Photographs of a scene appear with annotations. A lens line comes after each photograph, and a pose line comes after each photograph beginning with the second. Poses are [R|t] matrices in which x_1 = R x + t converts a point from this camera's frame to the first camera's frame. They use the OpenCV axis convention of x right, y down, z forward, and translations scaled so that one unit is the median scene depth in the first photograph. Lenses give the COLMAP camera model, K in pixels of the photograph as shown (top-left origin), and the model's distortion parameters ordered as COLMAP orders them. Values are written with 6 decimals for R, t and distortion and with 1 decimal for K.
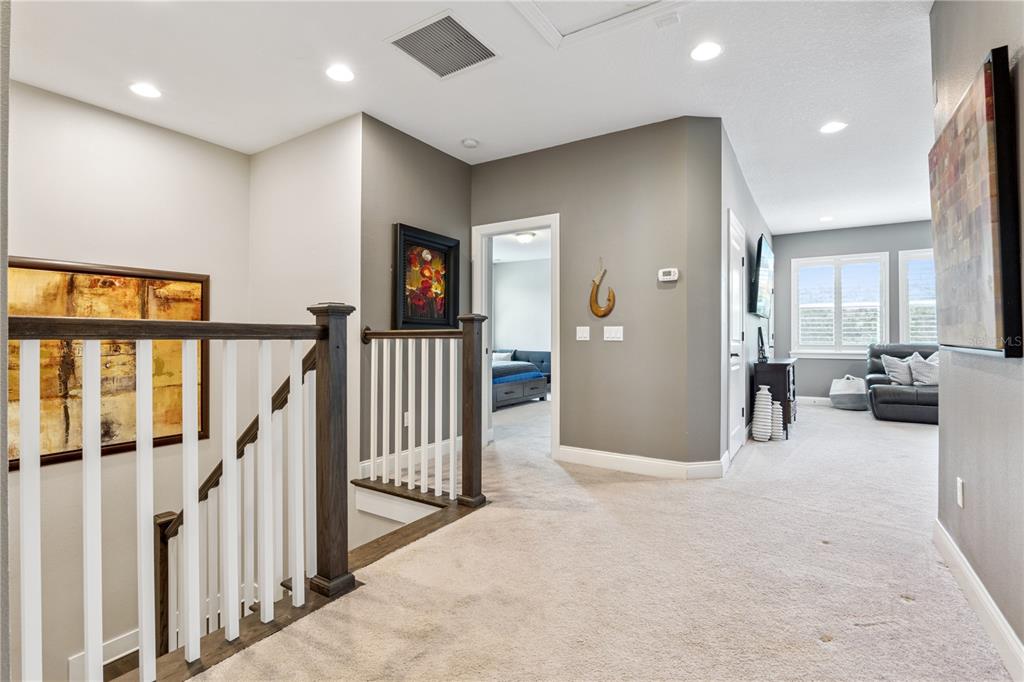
lens RADIAL K [[478.7, 0, 507.6], [0, 478.7, 338.1], [0, 0, 1]] dist [-0.021177, -0.000431]
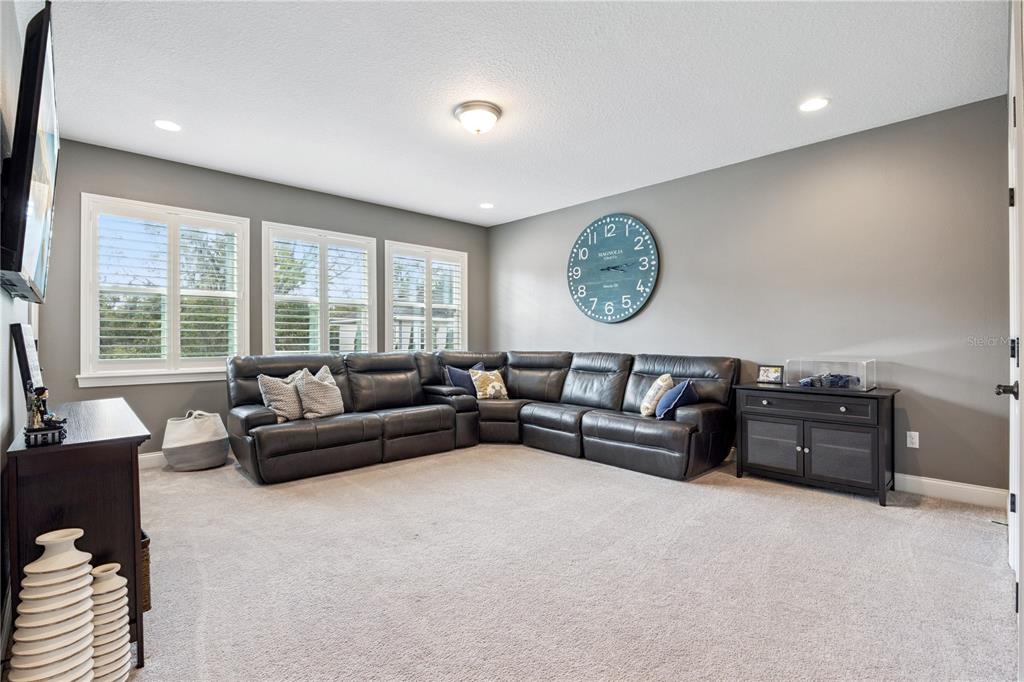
lens RADIAL K [[478.7, 0, 507.8], [0, 478.7, 339.3], [0, 0, 1]] dist [-0.021177, -0.000431]
pose [[0.236878, -0.000697, 0.971539, 0.269524], [0.000232, 1.000000, 0.000661, -0.011355], [-0.971539, 0.000069, 0.236878, 0.545966]]
